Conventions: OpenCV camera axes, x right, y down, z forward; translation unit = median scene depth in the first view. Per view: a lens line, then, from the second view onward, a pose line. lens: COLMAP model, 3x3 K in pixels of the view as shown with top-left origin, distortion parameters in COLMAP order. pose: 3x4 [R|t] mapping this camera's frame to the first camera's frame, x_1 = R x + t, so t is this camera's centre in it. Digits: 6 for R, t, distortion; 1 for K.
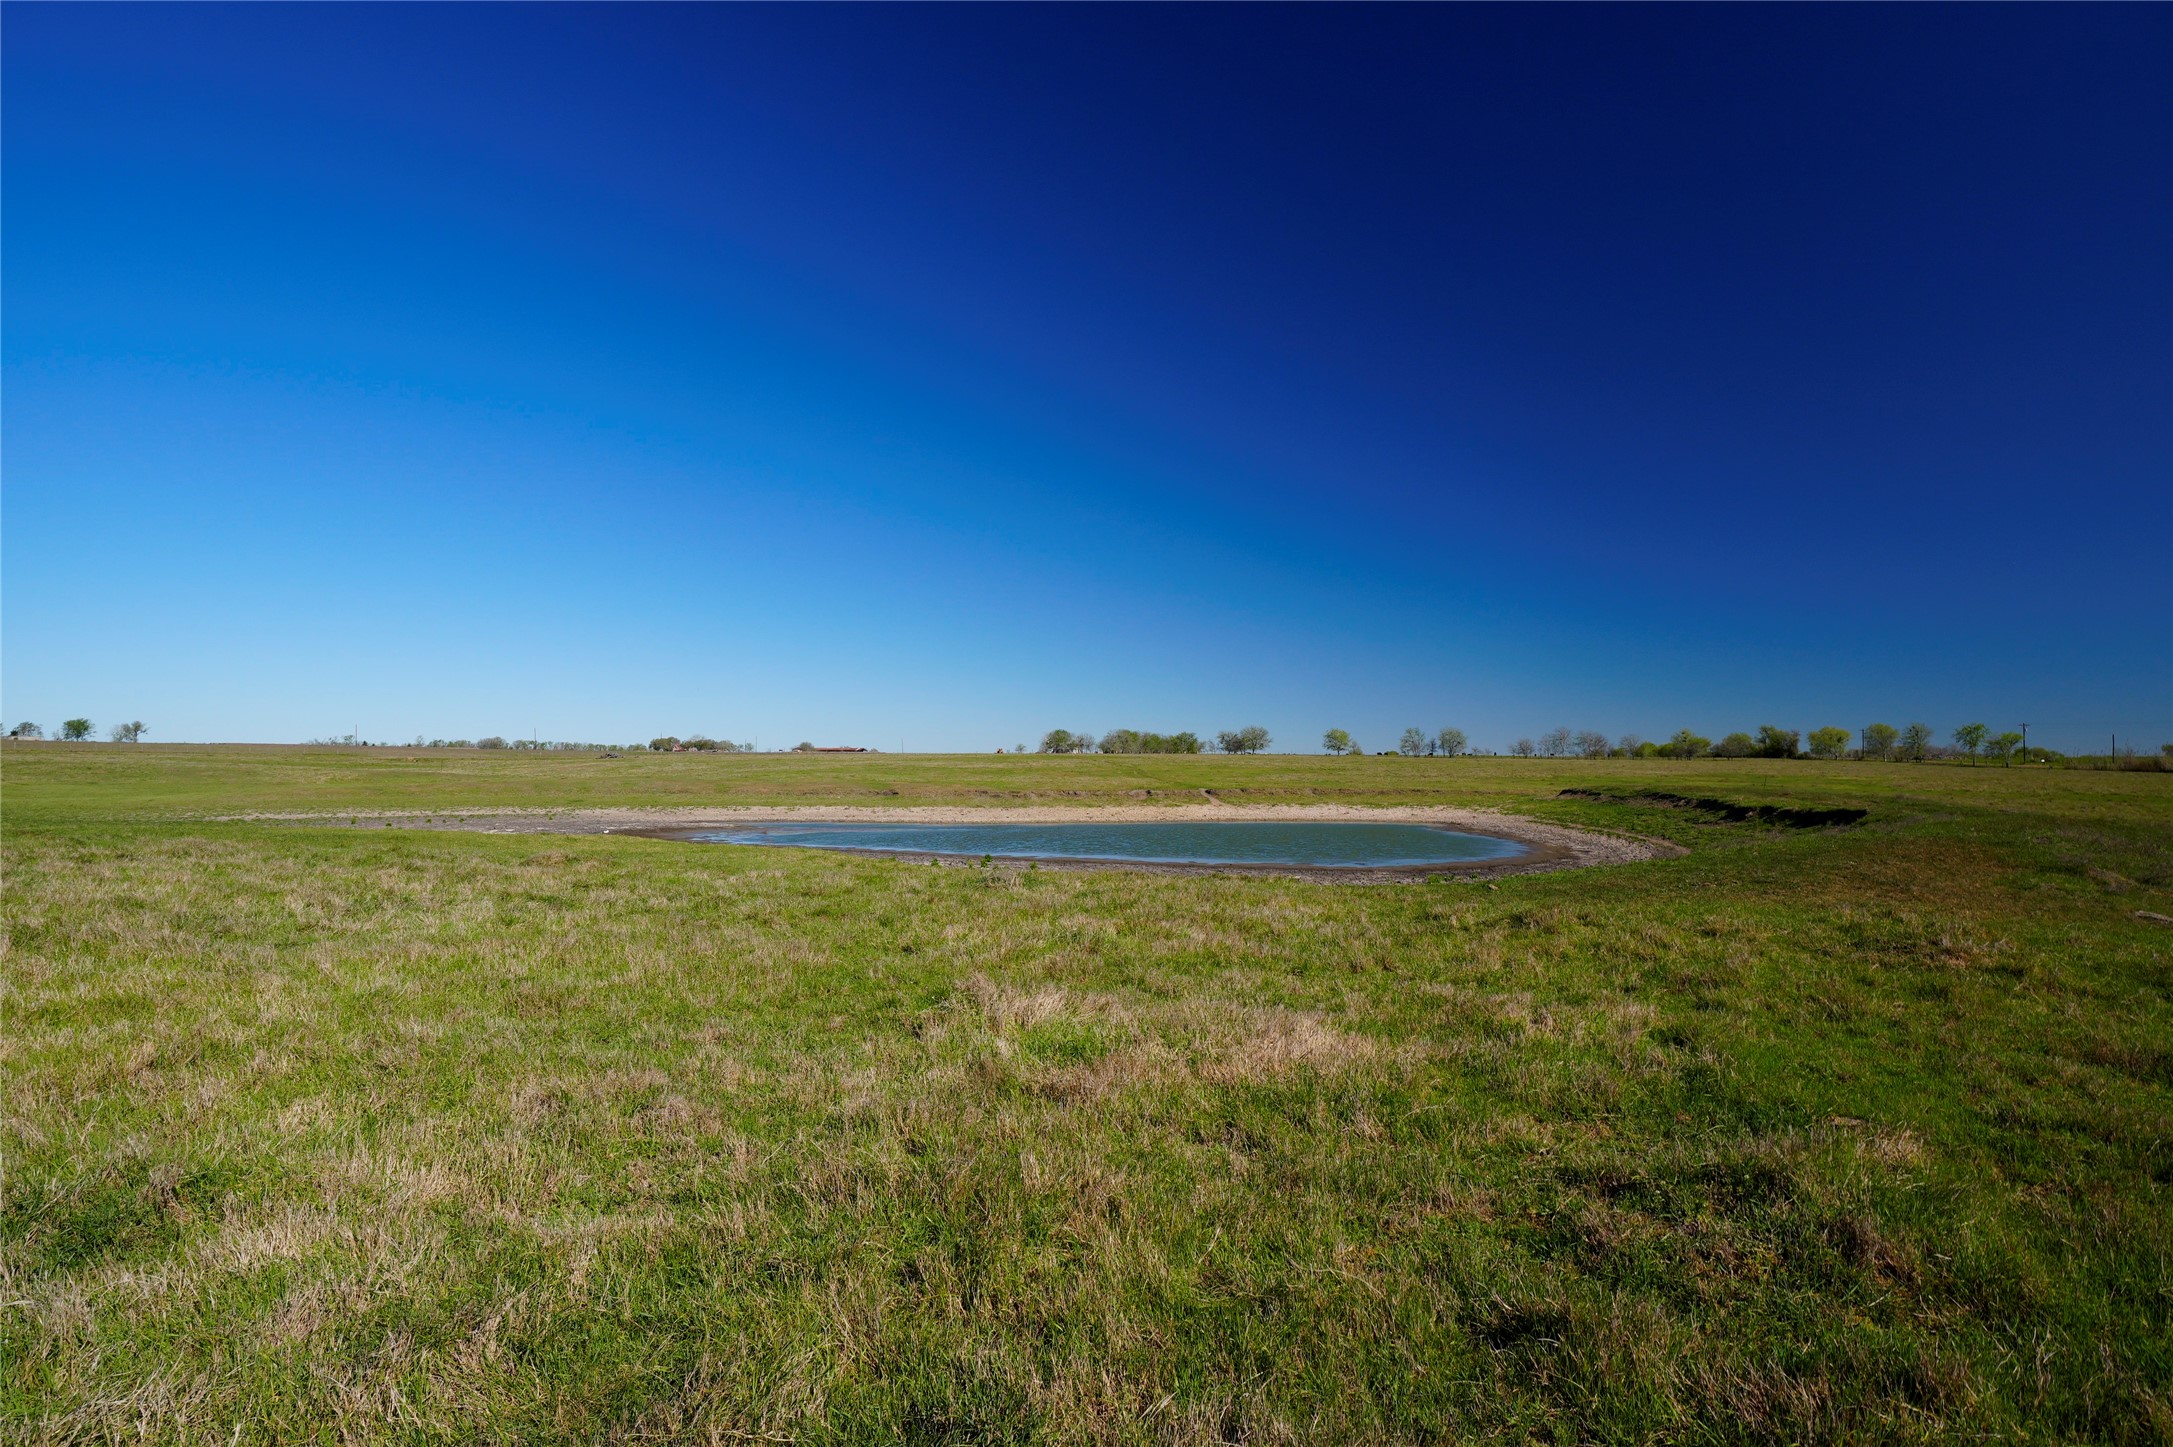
lens RADIAL K [[1084.6, 0, 1097.8], [0, 1084.6, 711.4], [0, 0, 1]] dist [-0.043065, 0.011926]
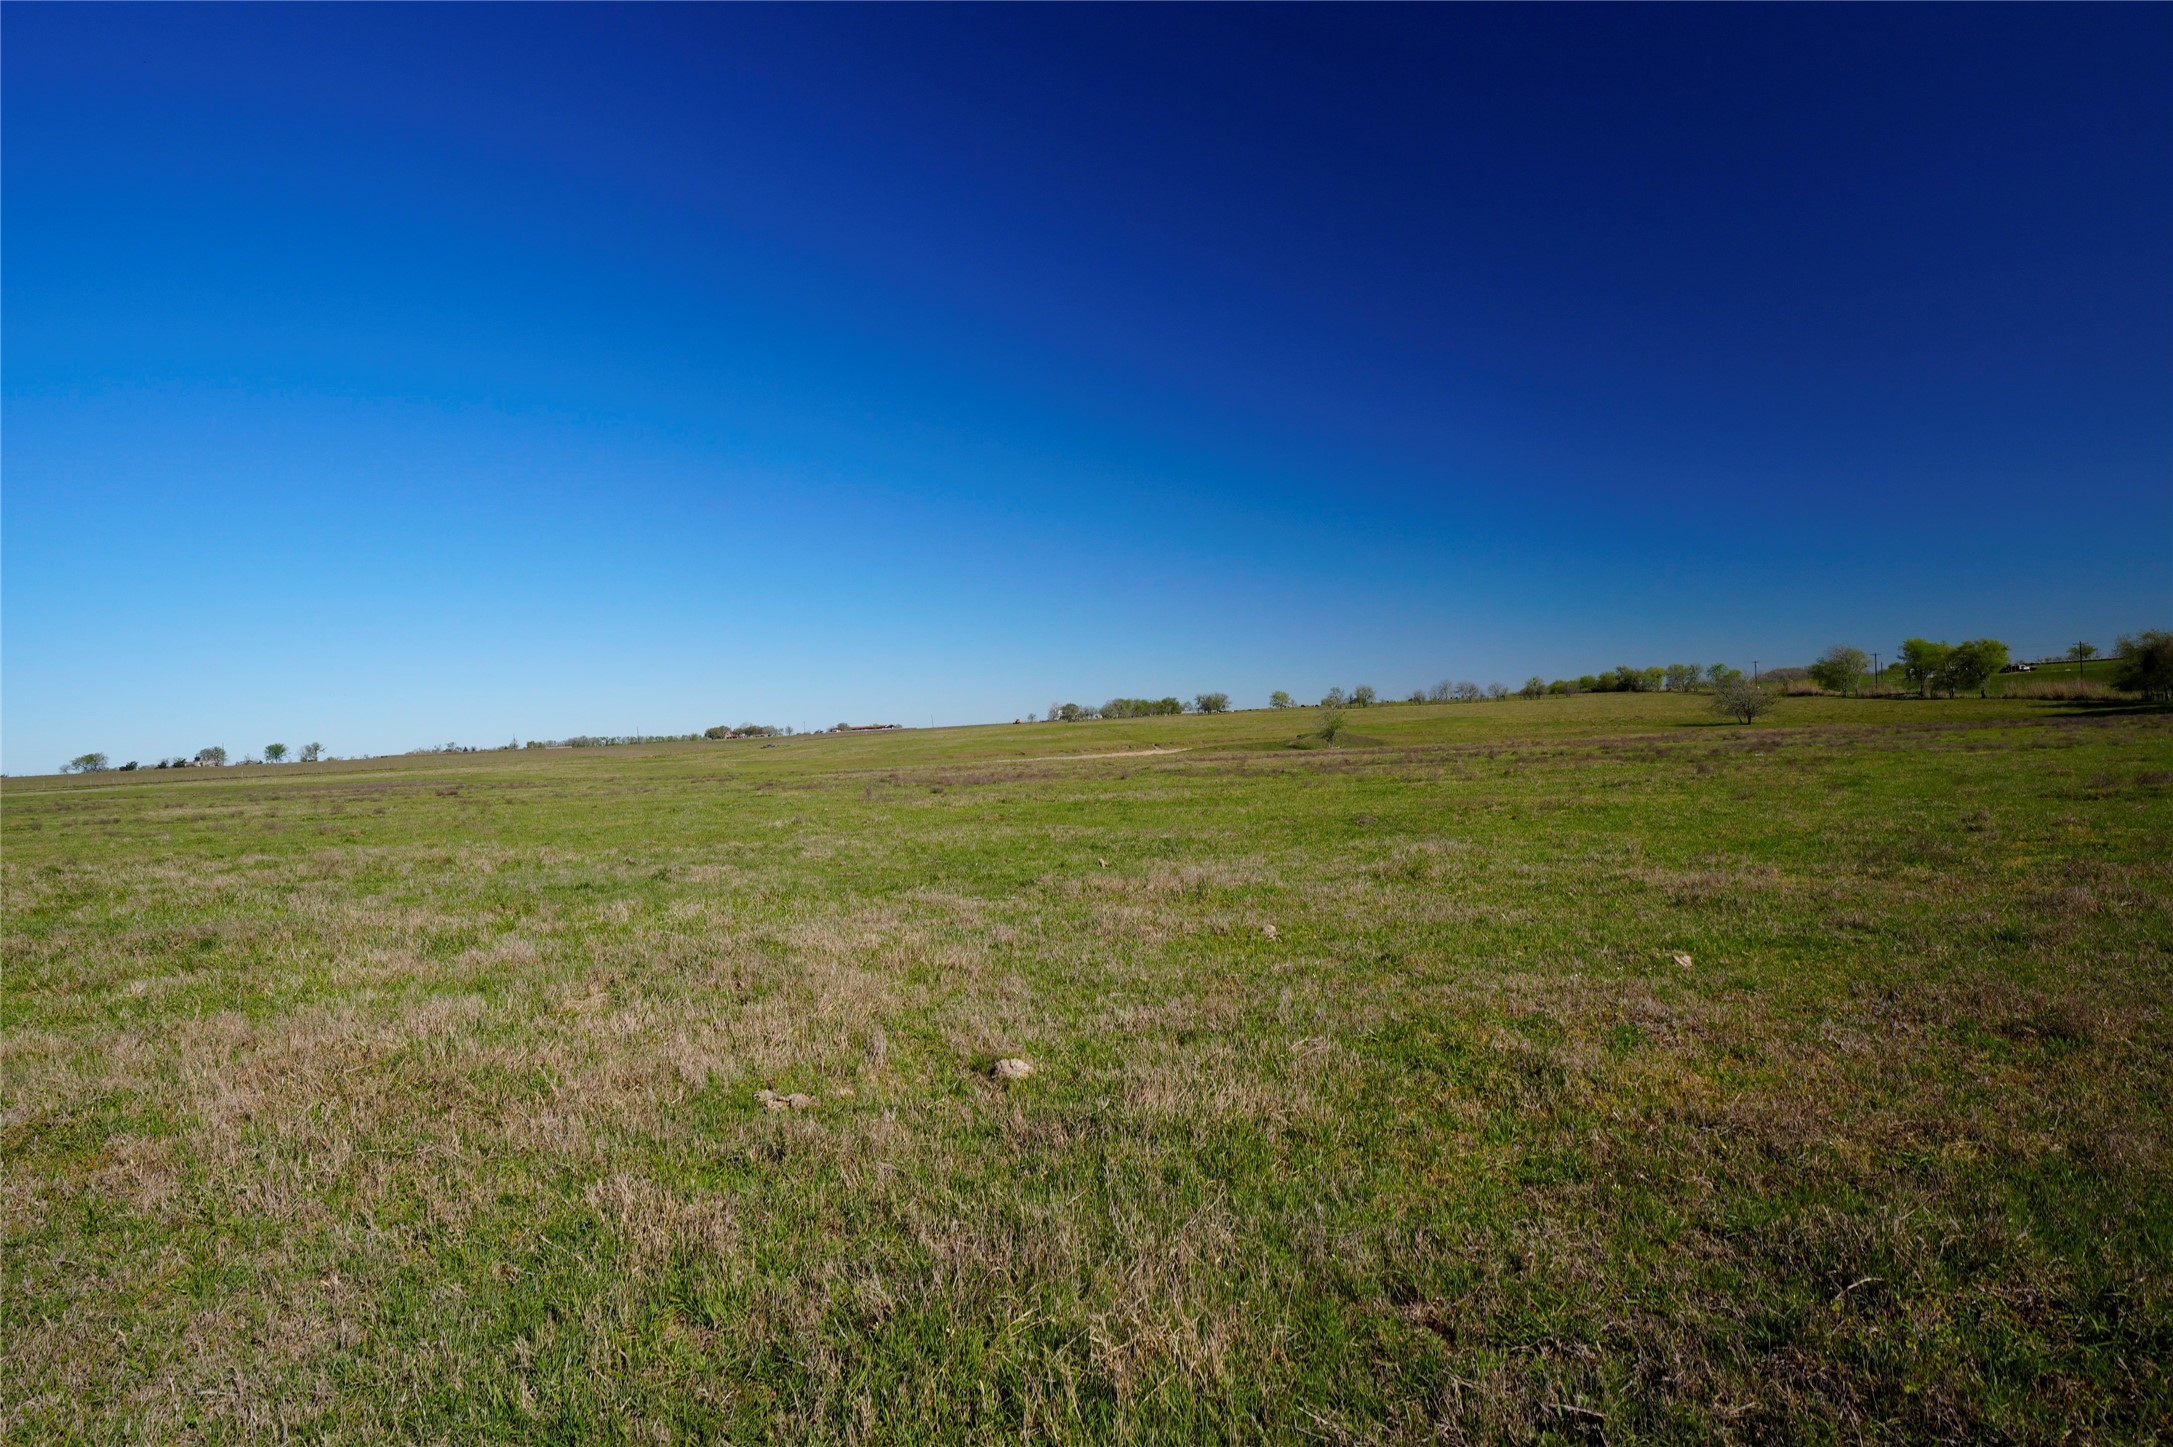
lens RADIAL K [[1084.6, 0, 1093.7], [0, 1084.6, 735.6], [0, 0, 1]] dist [-0.043065, 0.011926]
pose [[0.998054, -0.062354, -0.000933, -0.008416], [0.062297, 0.996260, 0.059873, -0.023690], [-0.002804, -0.059815, 0.998206, -0.339433]]
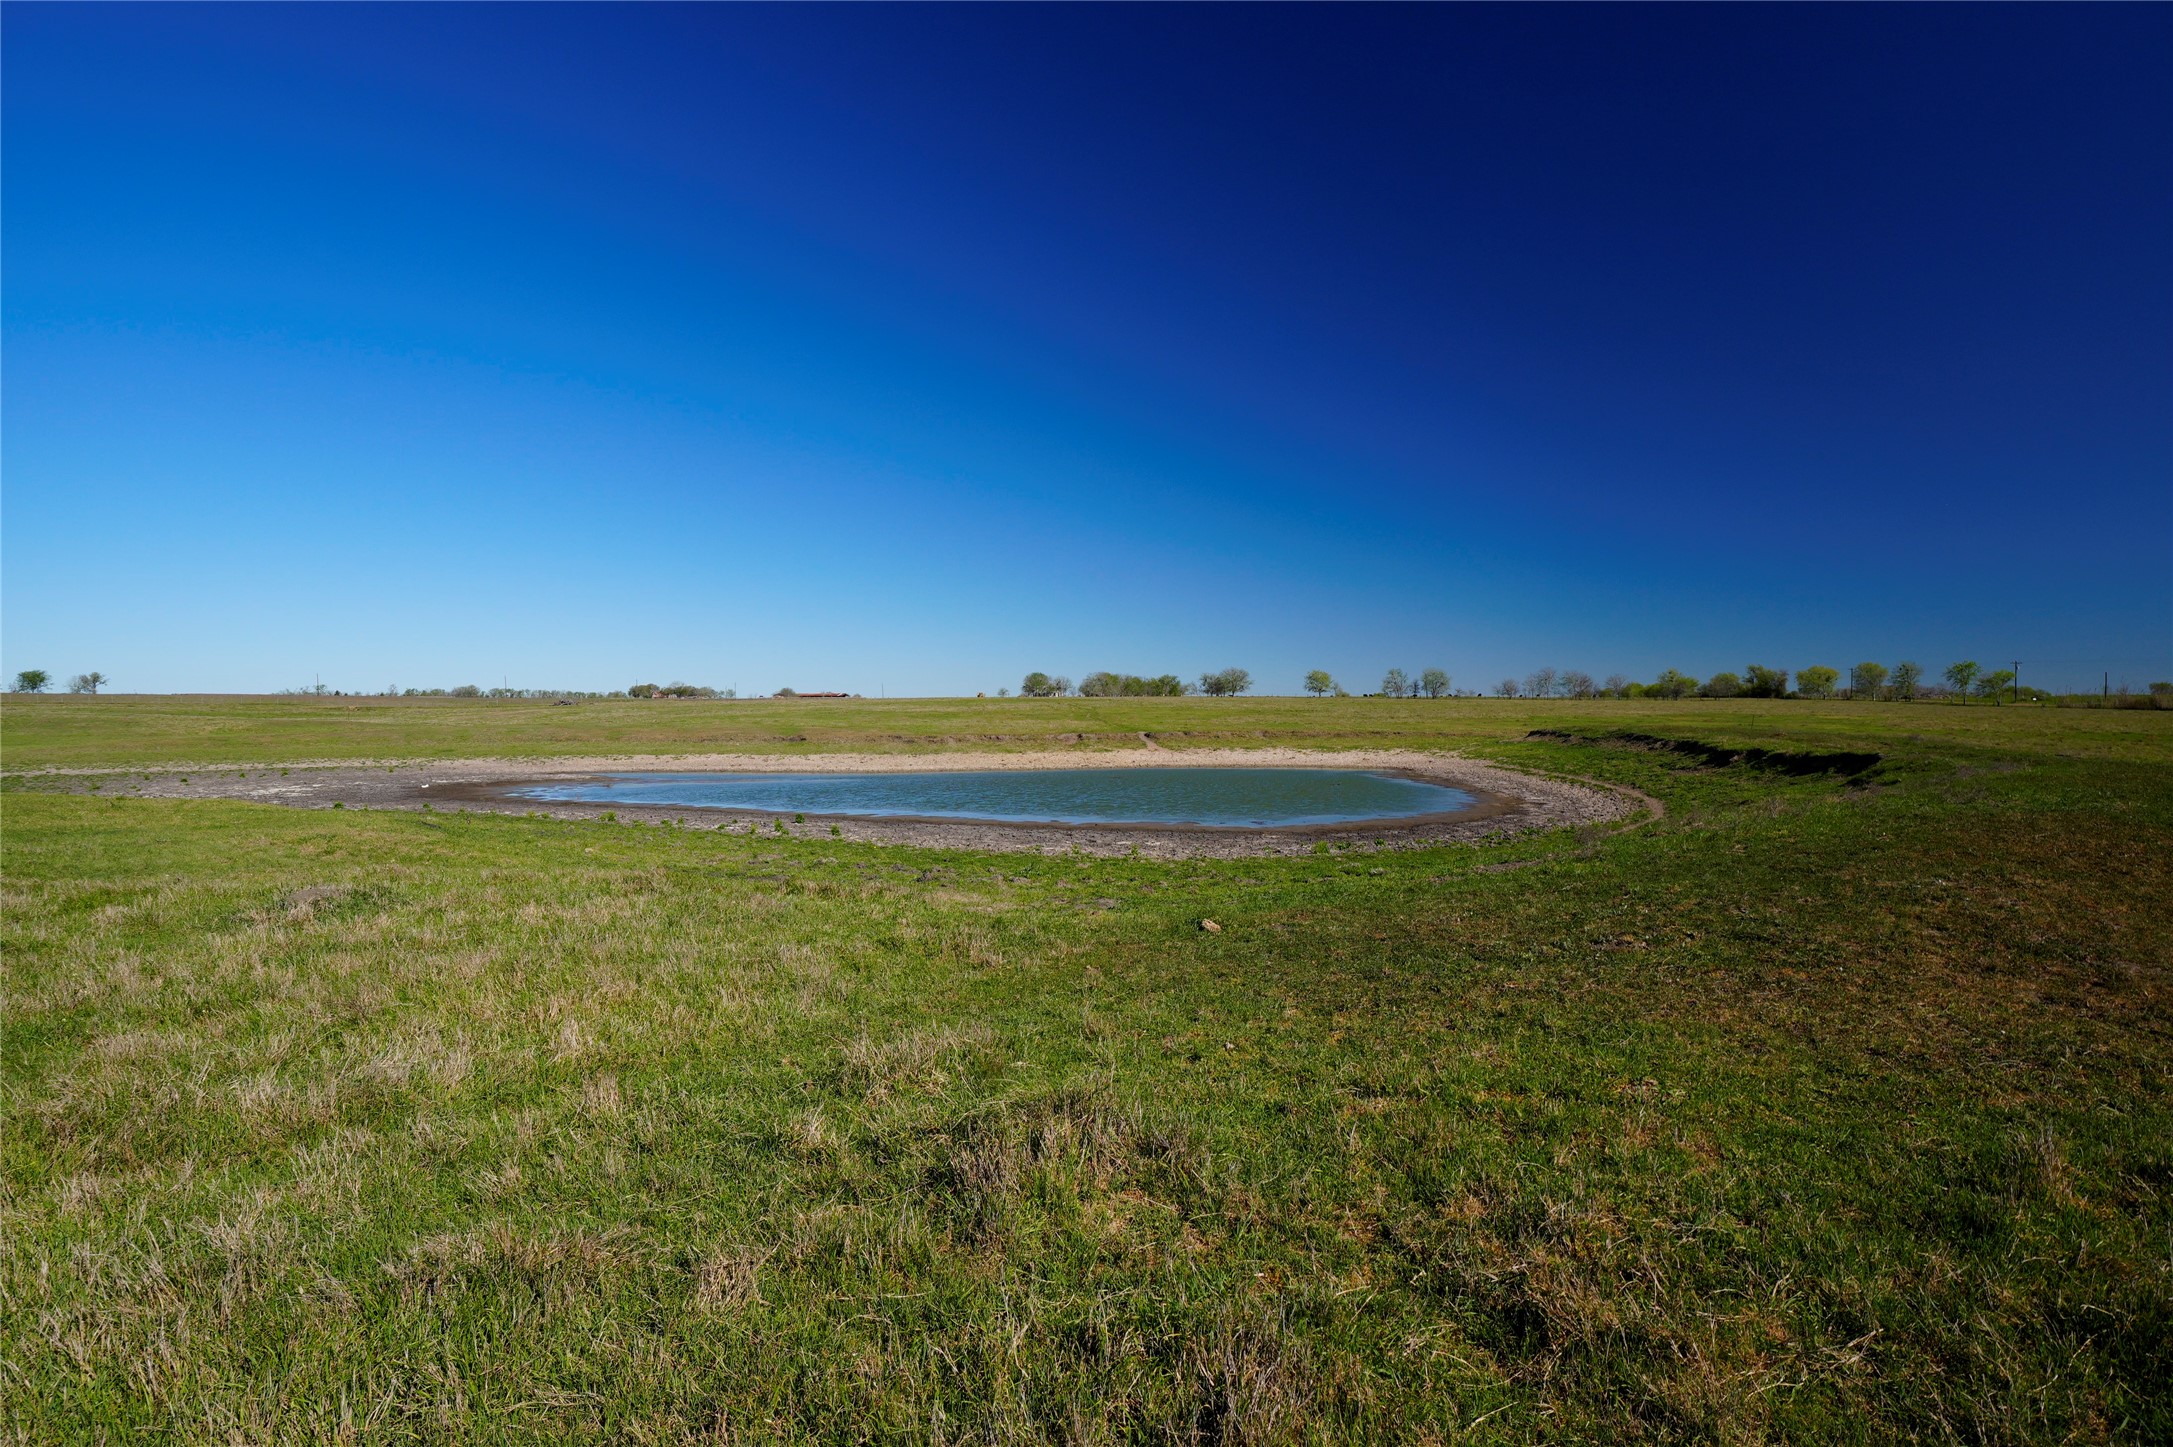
lens RADIAL K [[1084.6, 0, 1098.8], [0, 1084.6, 719.8], [0, 0, 1]] dist [-0.043065, 0.011926]
pose [[0.999934, -0.006707, 0.009319, 0.013363], [0.006141, 0.998212, 0.059455, 0.001624], [-0.009701, -0.059393, 0.998188, 0.021783]]
